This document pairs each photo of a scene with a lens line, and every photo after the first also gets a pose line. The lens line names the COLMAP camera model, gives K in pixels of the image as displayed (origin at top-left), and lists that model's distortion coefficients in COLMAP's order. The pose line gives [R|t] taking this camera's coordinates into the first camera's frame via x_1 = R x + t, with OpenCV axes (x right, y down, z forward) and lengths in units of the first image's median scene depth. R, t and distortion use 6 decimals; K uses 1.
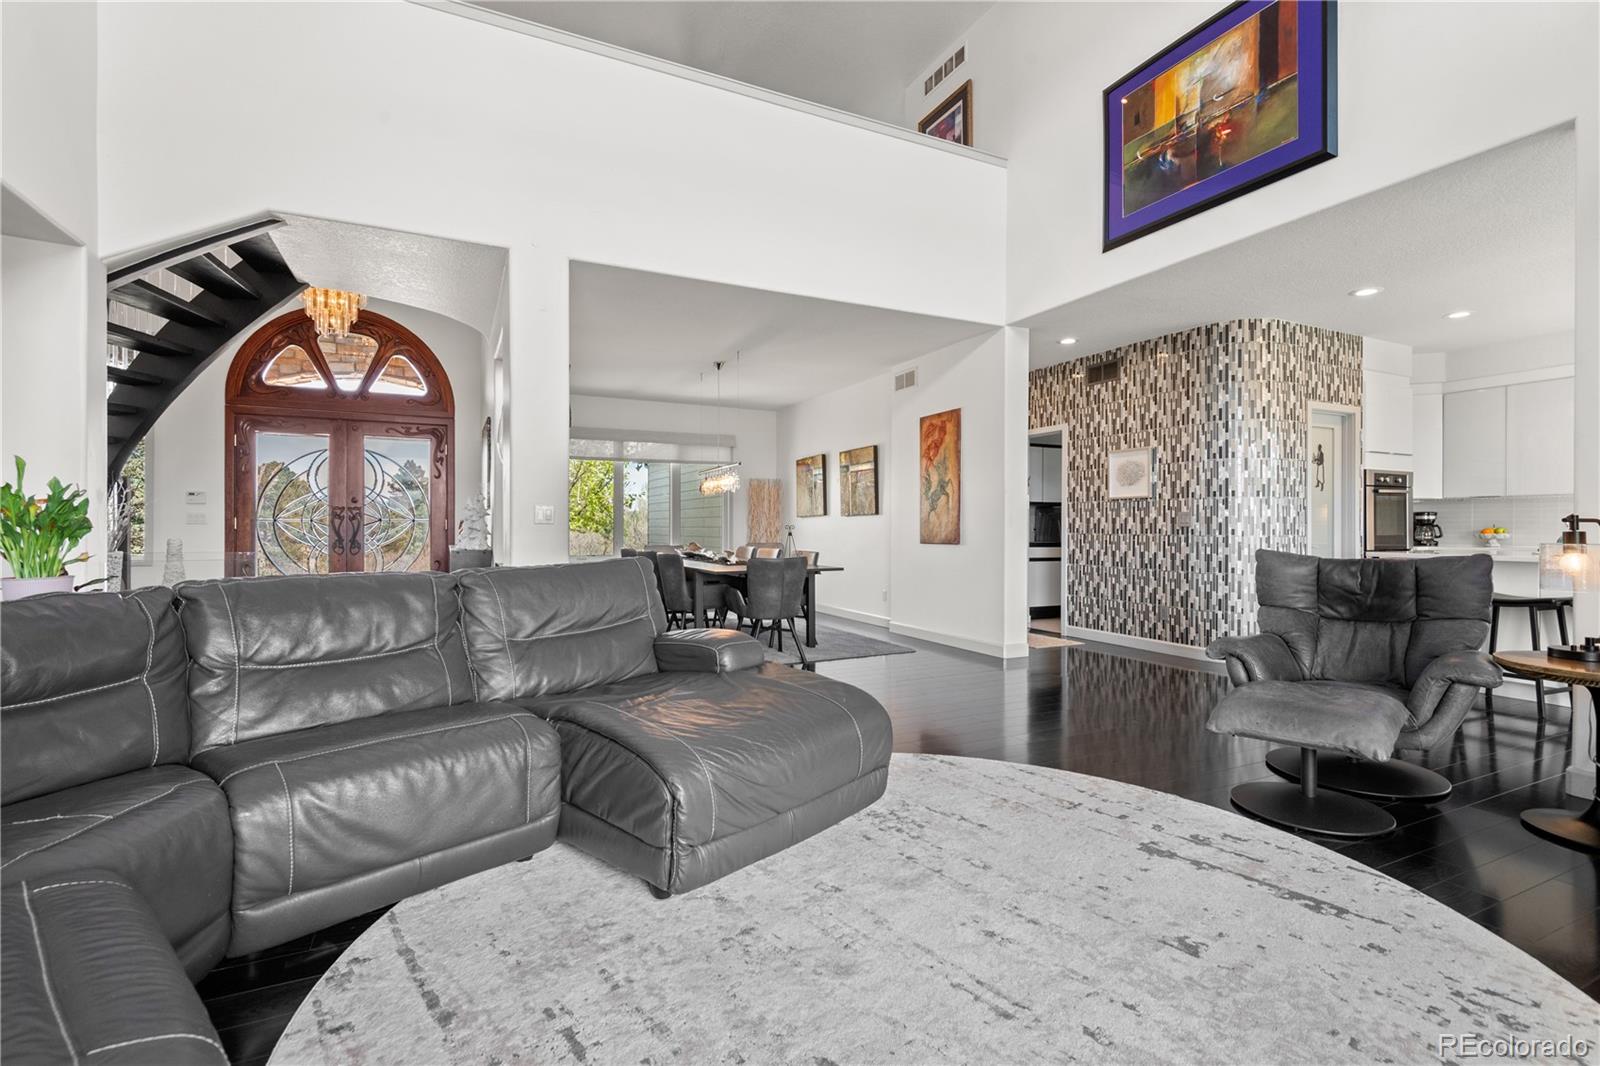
lens RADIAL K [[726.7, 0, 793.6], [0, 726.7, 529.5], [0, 0, 1]] dist [0.005091, 0.000767]
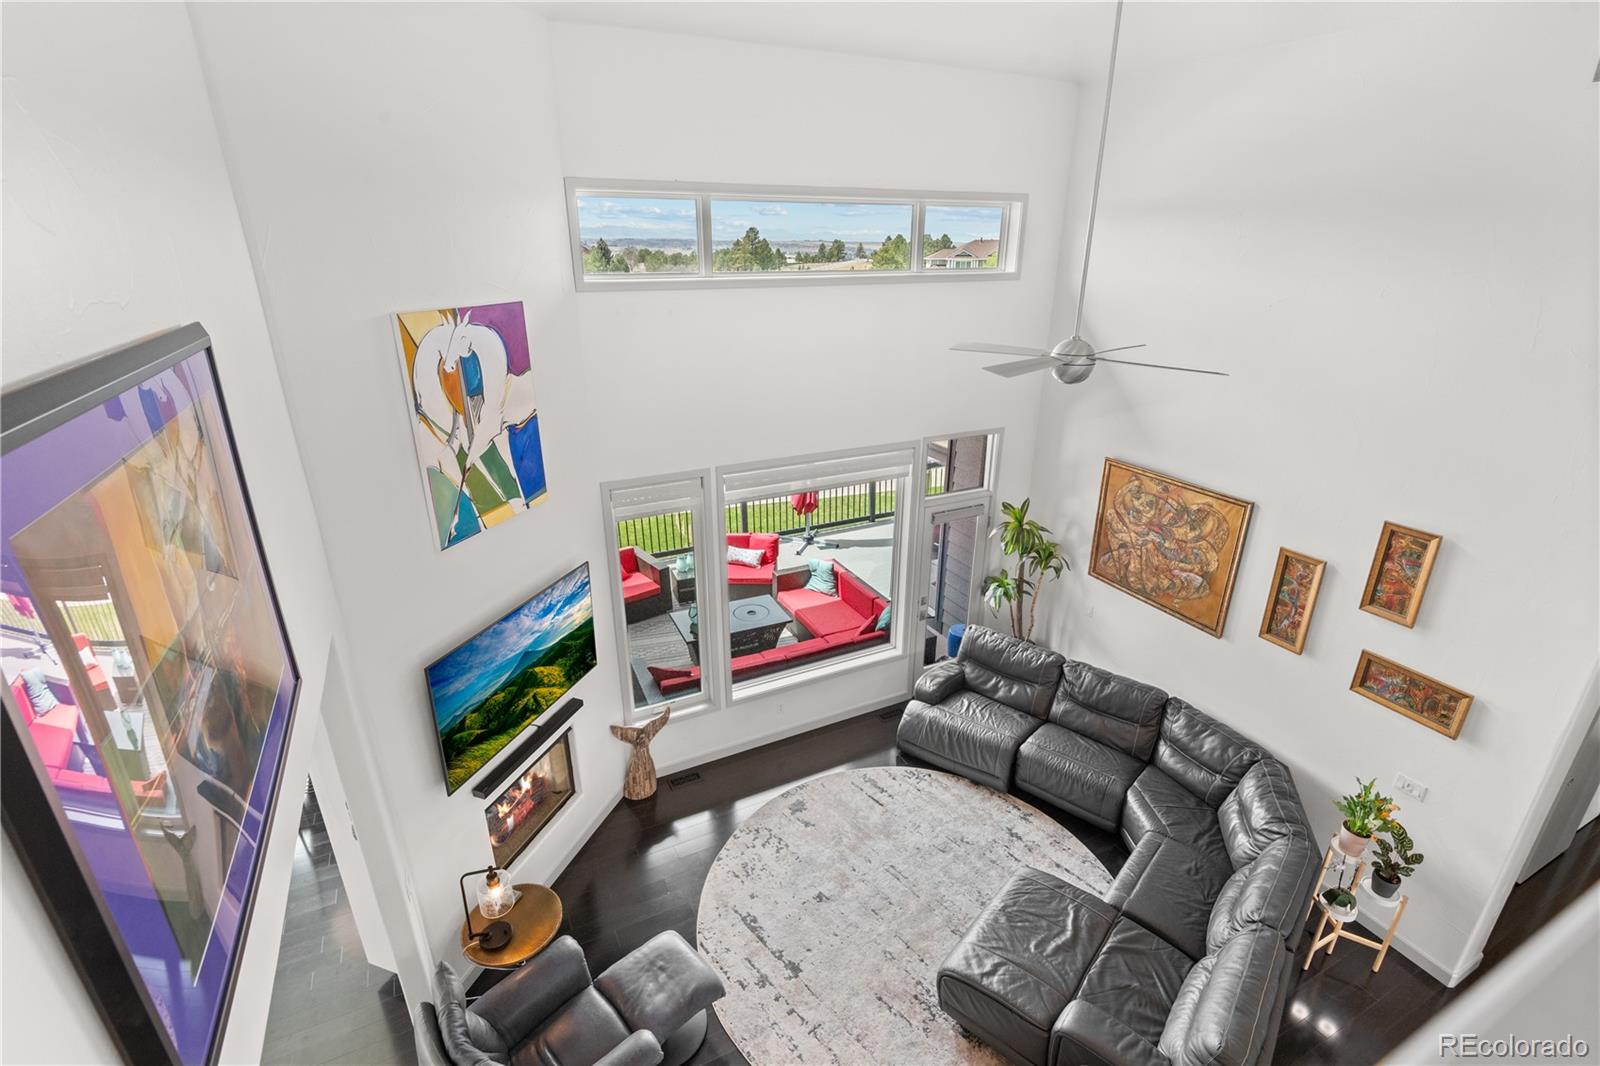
lens RADIAL K [[726.7, 0, 806.4], [0, 726.7, 534.7], [0, 0, 1]] dist [0.005091, 0.000767]
pose [[-0.999684, 0.003637, -0.024878, 0.461976], [-0.005780, 0.929734, 0.368187, -1.199332], [0.024469, 0.368214, -0.929419, 2.145255]]
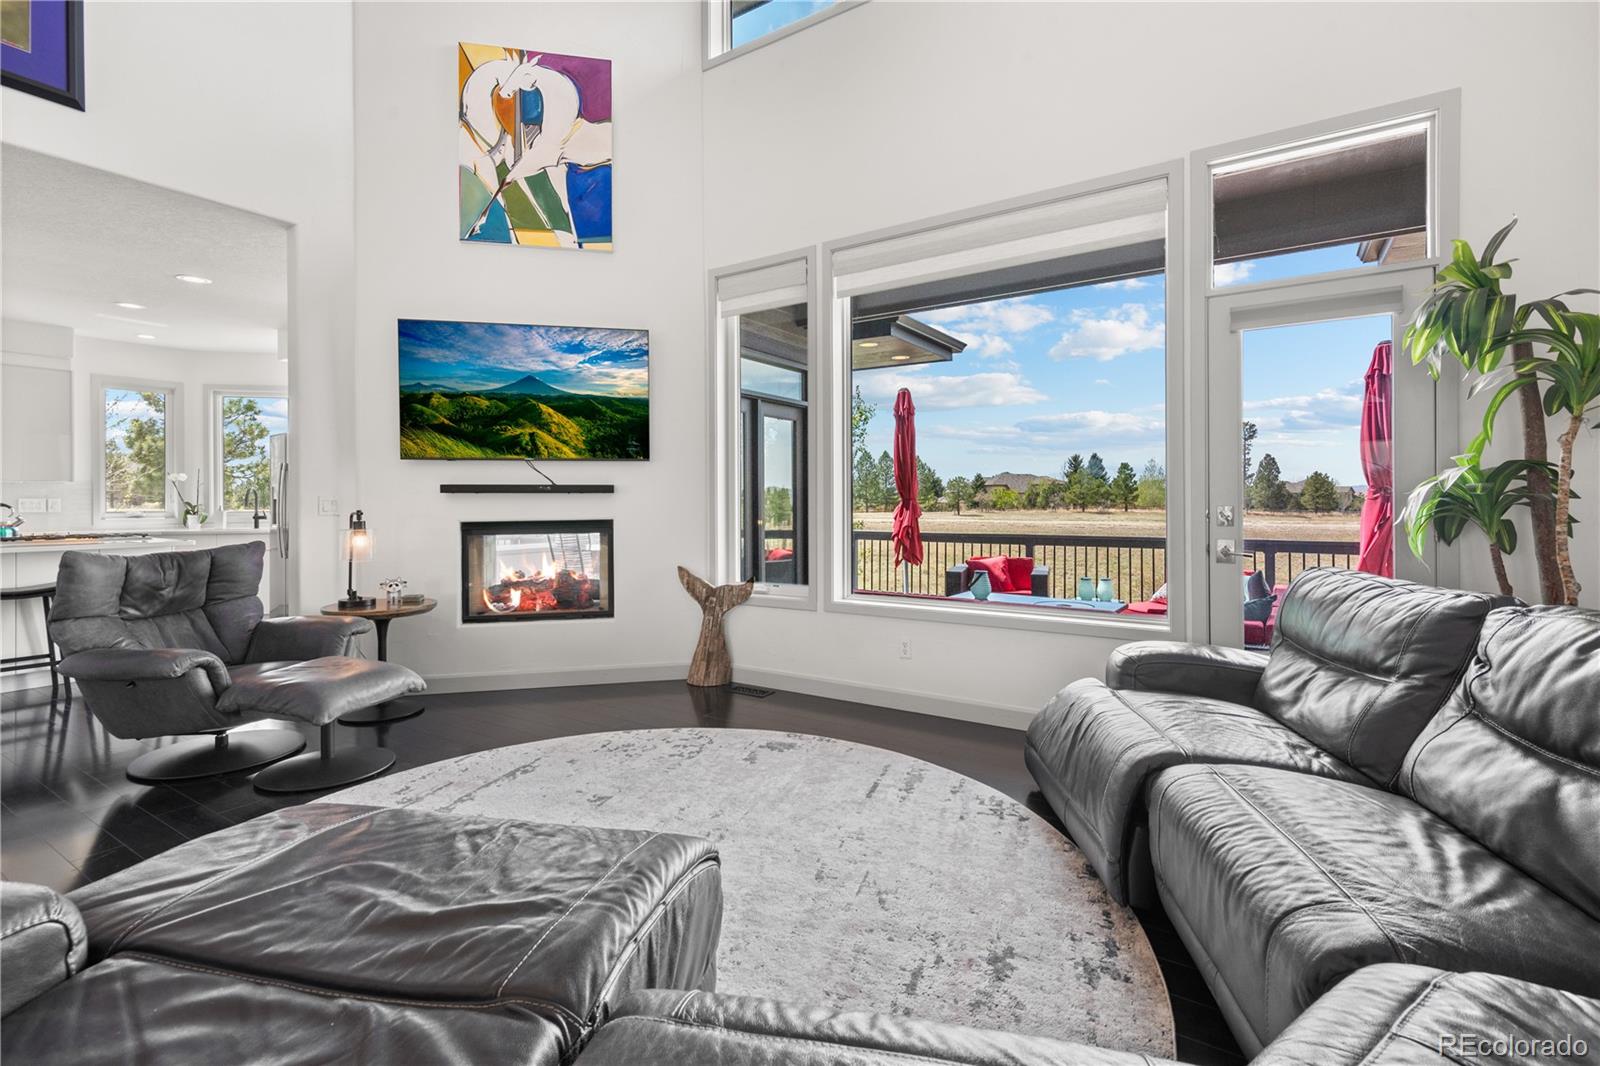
lens RADIAL K [[726.7, 0, 810.0], [0, 726.7, 501.7], [0, 0, 1]] dist [0.005091, 0.000767]
pose [[-0.529155, 0.002291, 0.848522, -0.688382], [0.008451, 0.999961, 0.002570, -0.032581], [-0.848483, 0.008531, -0.529154, 1.005929]]
